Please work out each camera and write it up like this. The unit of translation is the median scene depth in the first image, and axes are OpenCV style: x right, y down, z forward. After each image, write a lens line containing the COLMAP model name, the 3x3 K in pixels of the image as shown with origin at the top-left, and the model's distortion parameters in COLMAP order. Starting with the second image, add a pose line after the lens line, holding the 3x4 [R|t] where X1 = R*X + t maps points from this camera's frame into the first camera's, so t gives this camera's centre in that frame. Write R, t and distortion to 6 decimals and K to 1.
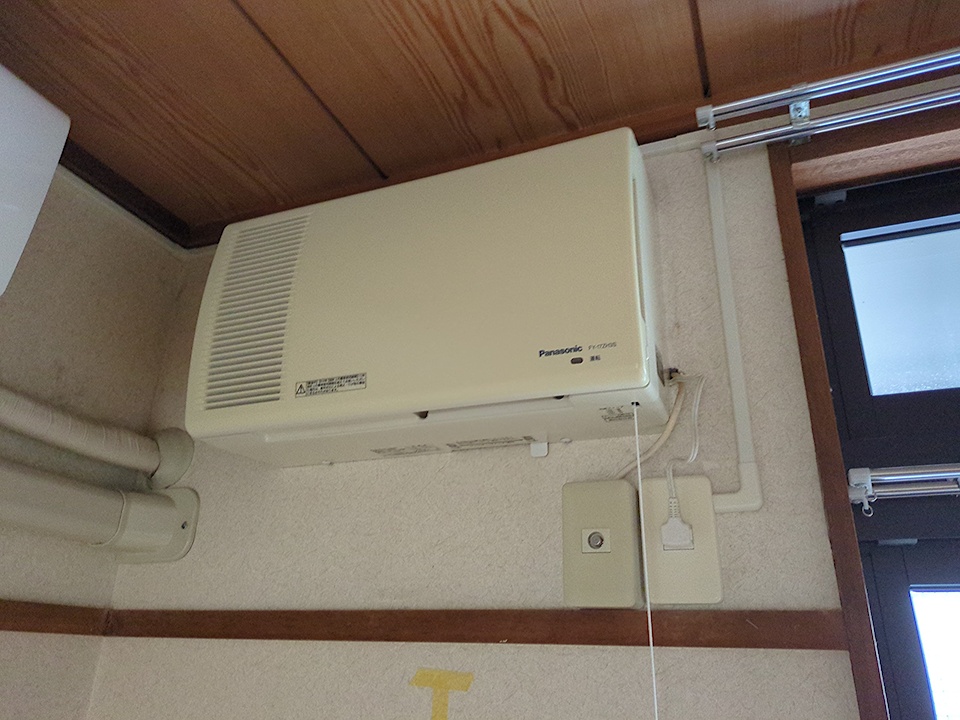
lens RADIAL K [[714.7, 0, 479.8], [0, 714.7, 358.0], [0, 0, 1]] dist [0.023945, -0.024930]
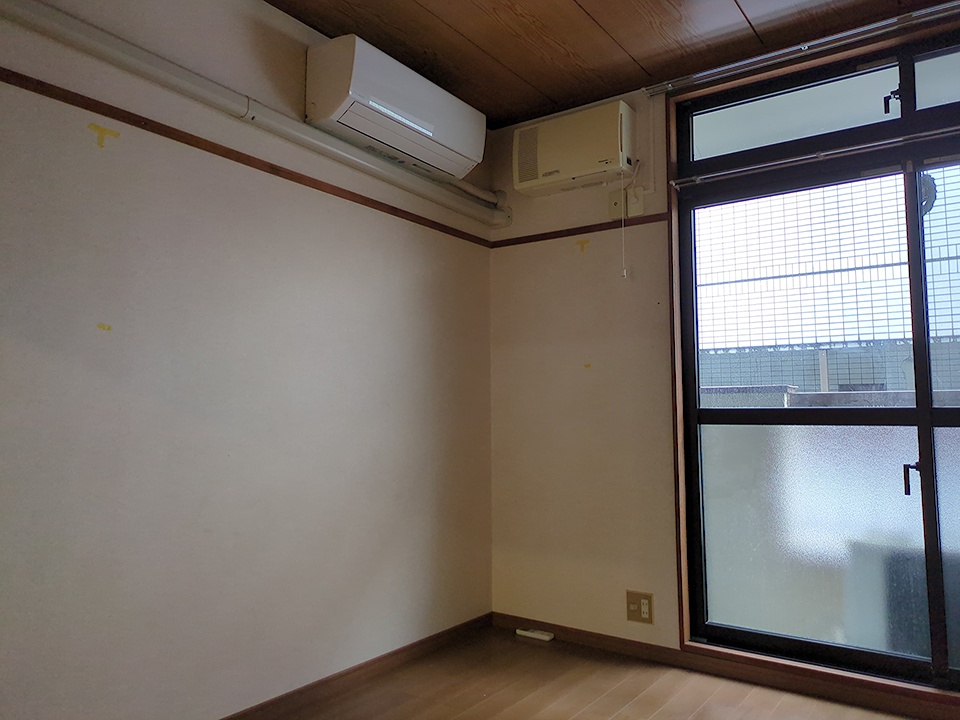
lens RADIAL K [[714.7, 0, 475.7], [0, 714.7, 359.3], [0, 0, 1]] dist [0.023945, -0.024930]
pose [[0.972883, -0.041640, -0.227517, 0.234659], [0.111513, 0.946232, 0.303660, -0.221356], [0.202640, -0.320797, 0.925217, -2.880566]]
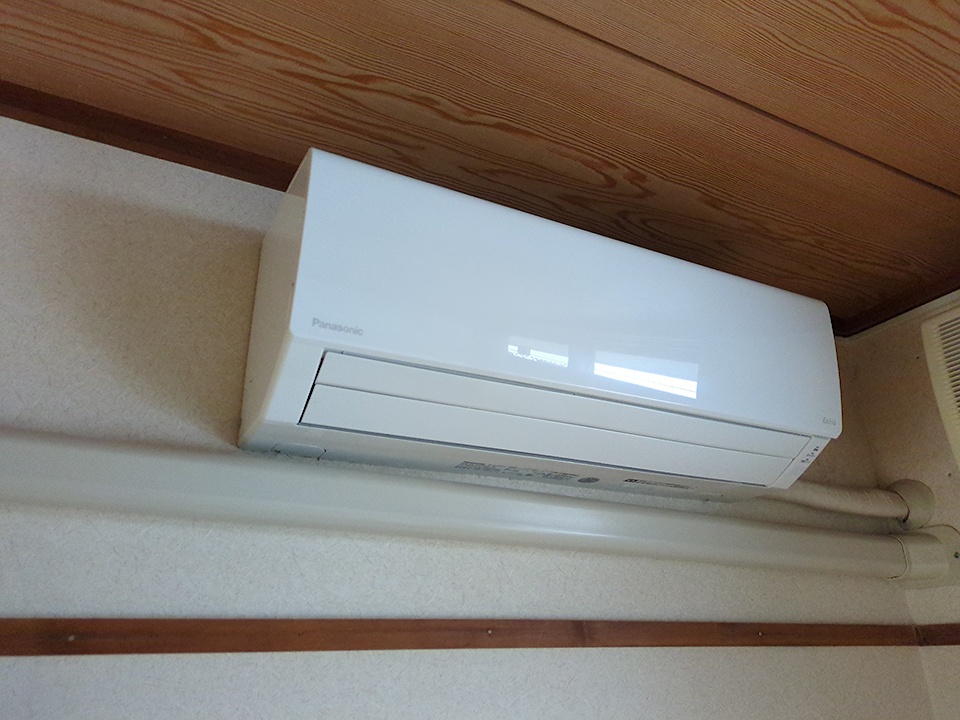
lens RADIAL K [[714.7, 0, 477.7], [0, 714.7, 361.1], [0, 0, 1]] dist [0.023945, -0.024930]
pose [[0.757266, -0.290985, -0.584701, -0.237050], [0.288082, 0.952284, -0.100813, -0.233238], [0.586137, -0.092100, 0.804961, -0.540616]]
